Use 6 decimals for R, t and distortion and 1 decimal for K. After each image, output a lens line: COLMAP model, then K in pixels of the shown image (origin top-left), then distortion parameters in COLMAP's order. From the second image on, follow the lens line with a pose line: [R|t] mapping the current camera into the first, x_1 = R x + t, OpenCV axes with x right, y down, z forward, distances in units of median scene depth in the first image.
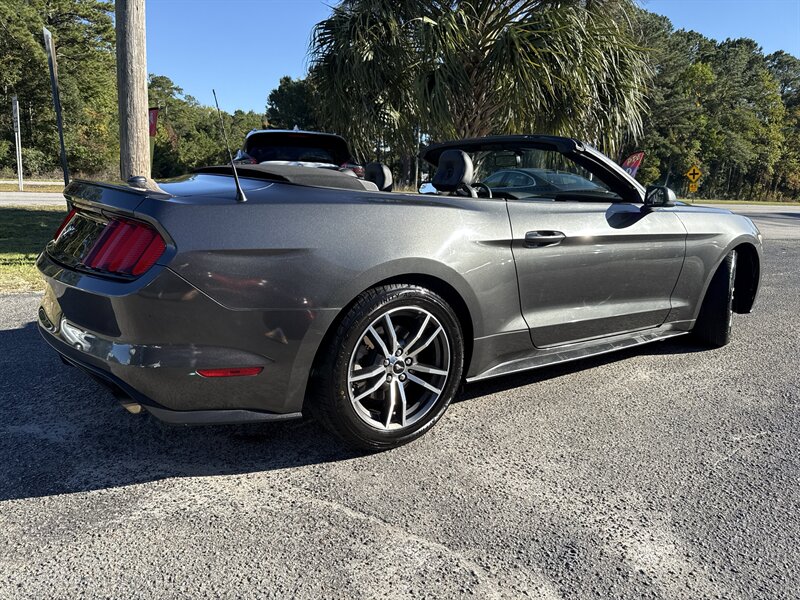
lens RADIAL K [[568.8, 0, 400.0], [0, 568.8, 300.0], [0, 0, 1]] dist [0.001662, -0.008799]
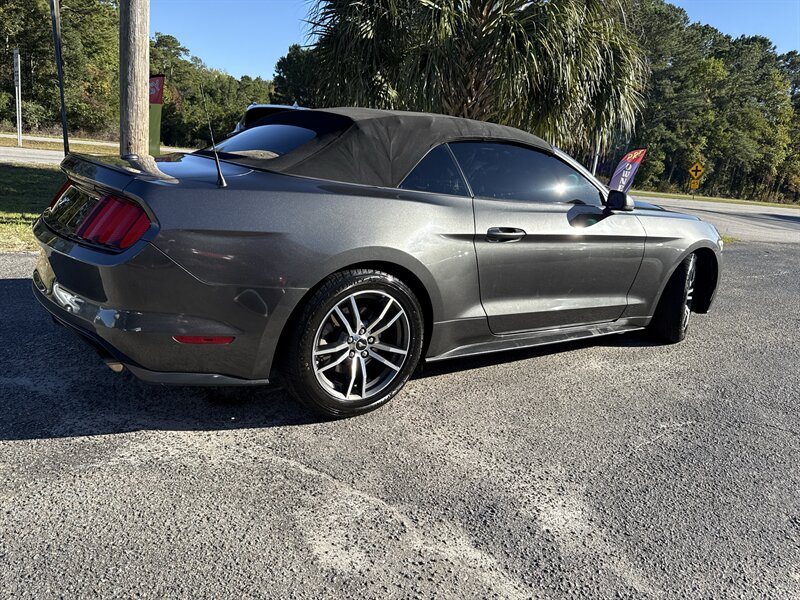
lens RADIAL K [[595.6, 0, 427.8], [0, 595.6, 299.6], [0, 0, 1]] dist [0.015342, -0.024484]
pose [[0.998079, 0.058952, 0.019076, 0.098515], [-0.059688, 0.997388, 0.040677, -0.023209], [-0.016628, -0.041738, 0.998990, -0.154055]]
